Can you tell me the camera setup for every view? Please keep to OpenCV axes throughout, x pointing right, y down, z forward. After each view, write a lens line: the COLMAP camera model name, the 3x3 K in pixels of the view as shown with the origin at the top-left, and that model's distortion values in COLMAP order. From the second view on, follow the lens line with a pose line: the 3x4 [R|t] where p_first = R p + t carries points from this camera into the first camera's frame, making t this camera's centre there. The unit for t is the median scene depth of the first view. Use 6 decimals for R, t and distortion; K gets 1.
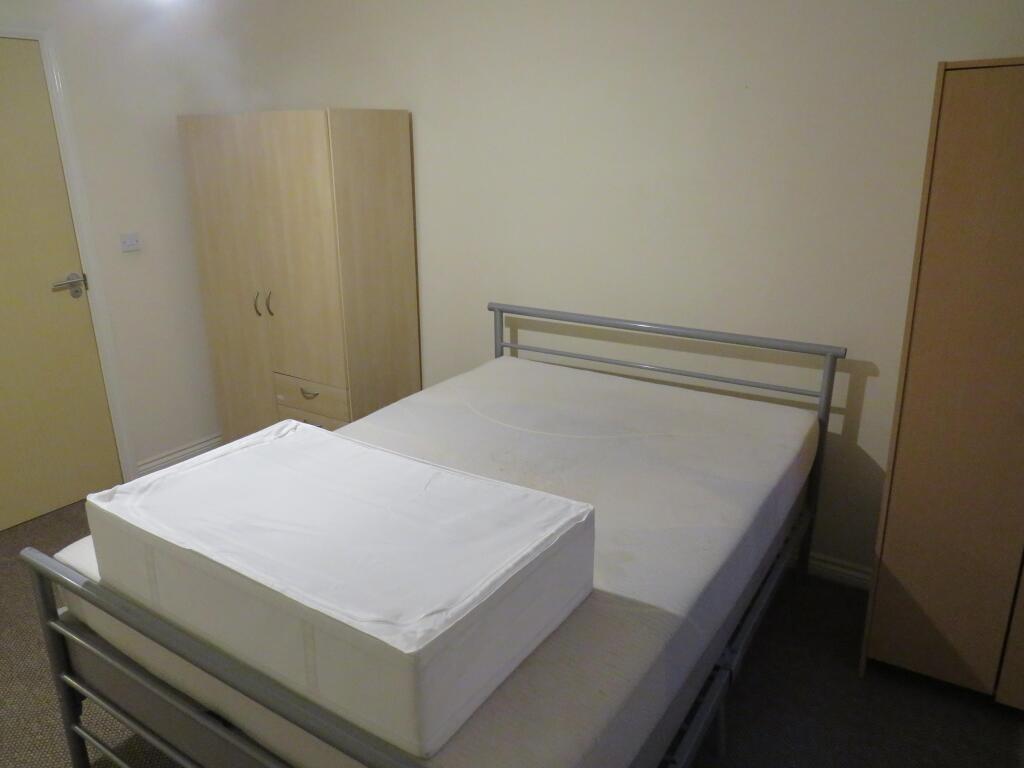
lens RADIAL K [[742.2, 0, 512.0], [0, 742.2, 384.0], [0, 0, 1]] dist [-0.003446, -0.001283]
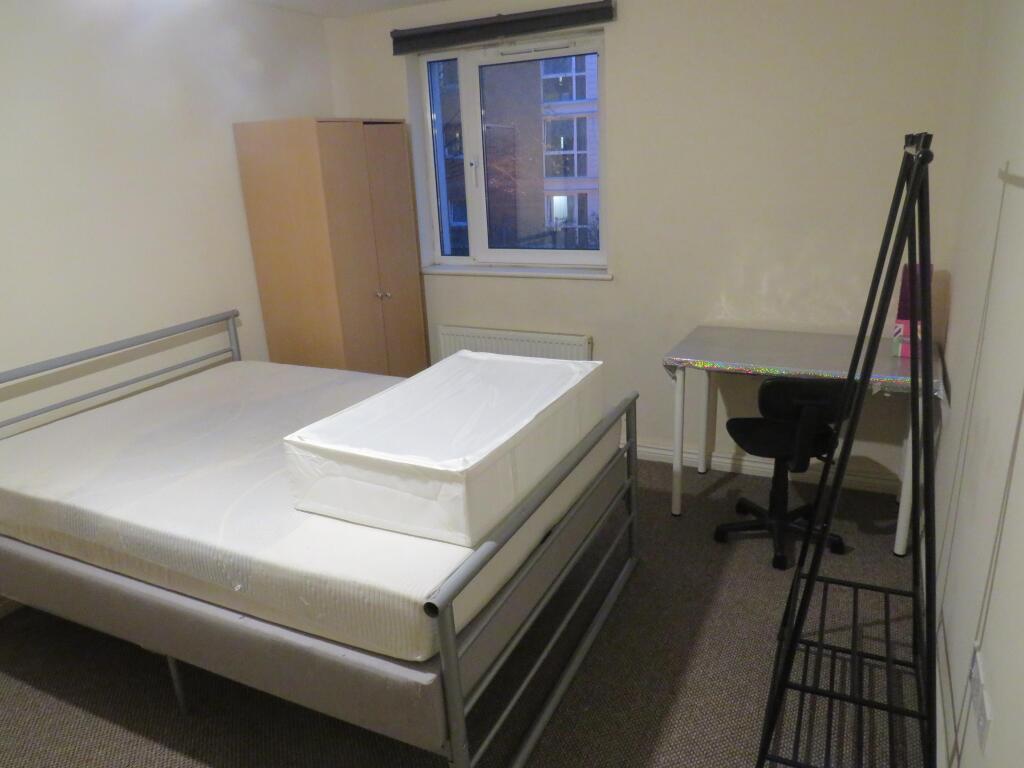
lens RADIAL K [[696.1, 0, 512.0], [0, 696.1, 384.0], [0, 0, 1]] dist [-0.001138, -0.000123]
pose [[-0.120199, -0.298103, 0.946936, -0.845761], [0.351714, 0.879195, 0.321423, -0.153226], [-0.928358, 0.371685, -0.000831, 0.536650]]
